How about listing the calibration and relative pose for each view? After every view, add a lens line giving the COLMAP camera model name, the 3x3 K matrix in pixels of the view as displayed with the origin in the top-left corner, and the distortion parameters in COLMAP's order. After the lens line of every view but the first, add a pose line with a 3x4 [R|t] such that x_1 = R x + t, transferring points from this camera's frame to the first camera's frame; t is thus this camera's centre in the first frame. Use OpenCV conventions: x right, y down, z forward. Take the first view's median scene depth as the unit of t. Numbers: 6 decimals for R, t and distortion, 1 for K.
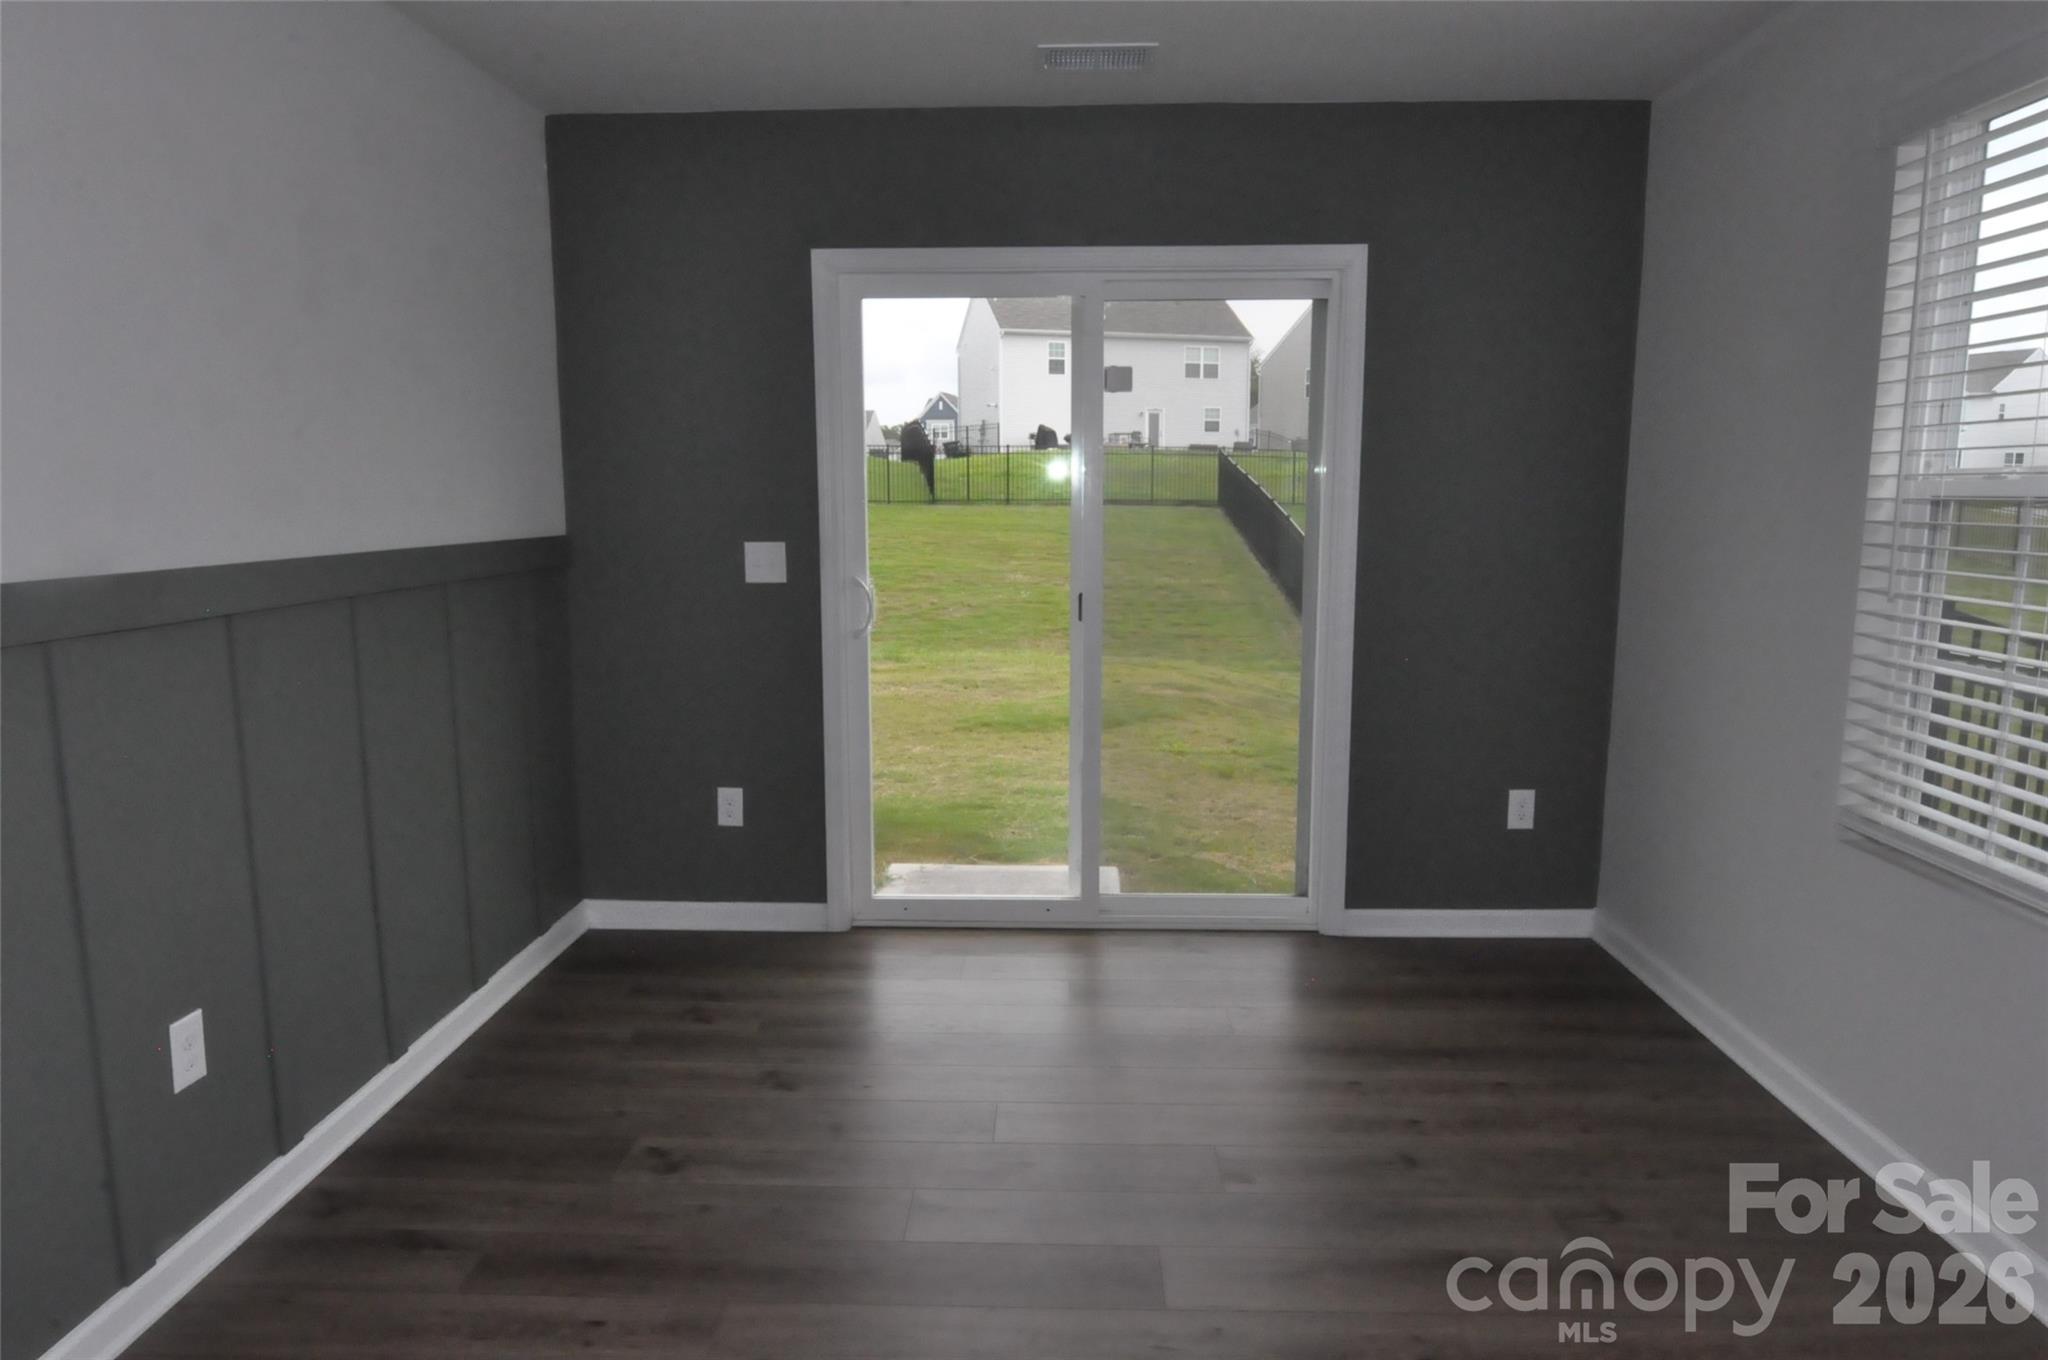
lens RADIAL K [[1248.3, 0, 1024.0], [0, 1248.3, 680.0], [0, 0, 1]] dist [-0.002996, -0.022390]
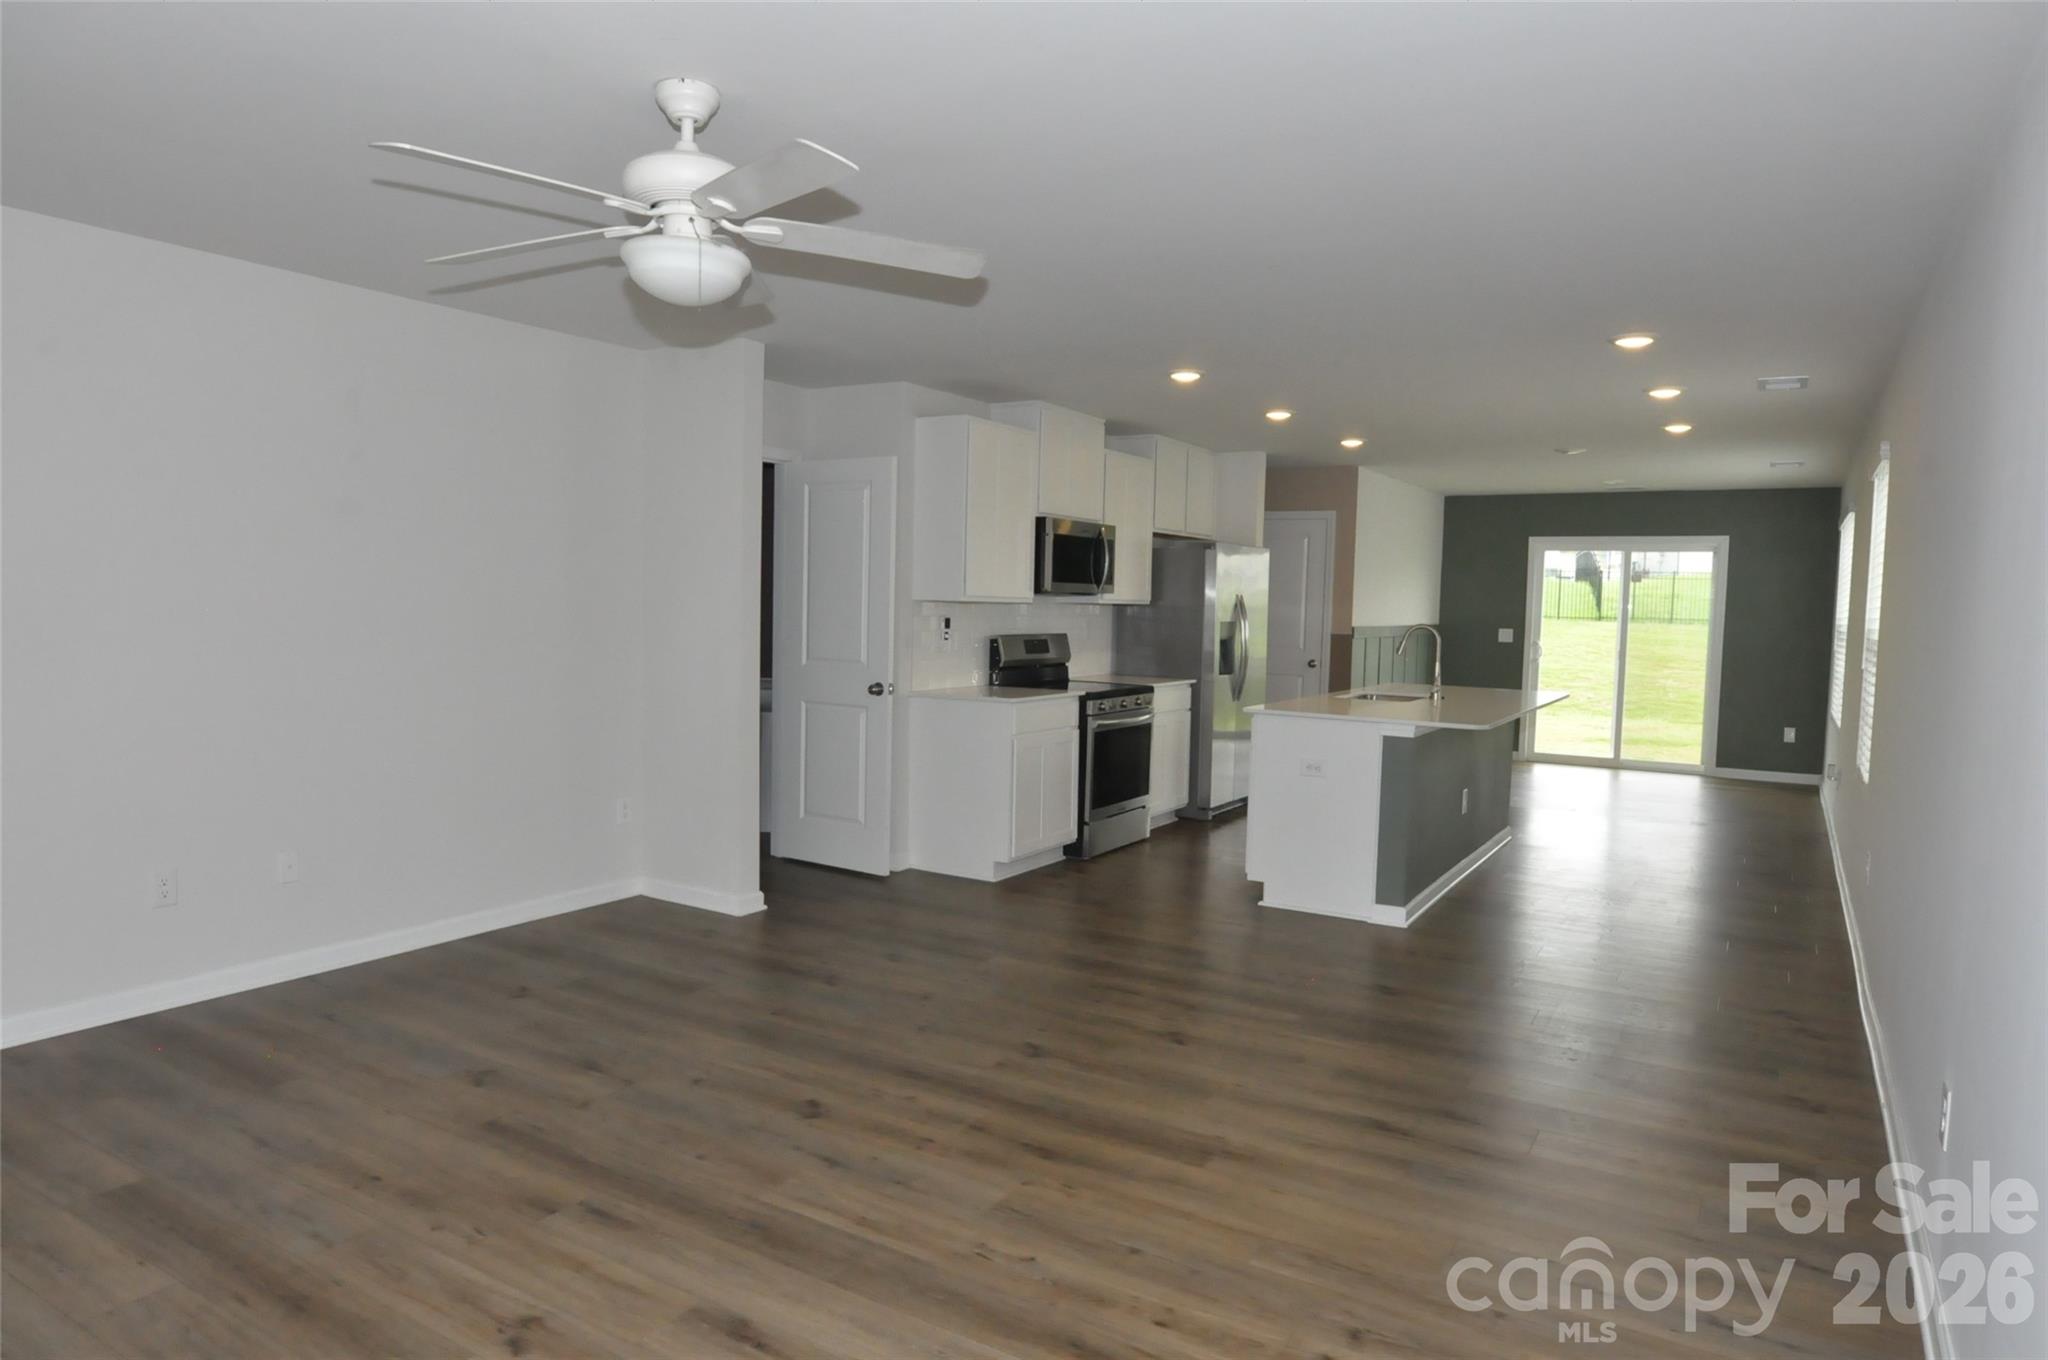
lens RADIAL K [[1234.6, 0, 1021.6], [0, 1234.6, 679.3], [0, 0, 1]] dist [-0.001877, -0.024198]
pose [[0.867778, 0.047209, -0.494705, 0.059017], [-0.091012, 0.993738, -0.064817, 0.071022], [0.488548, 0.101271, 0.866640, -0.490247]]
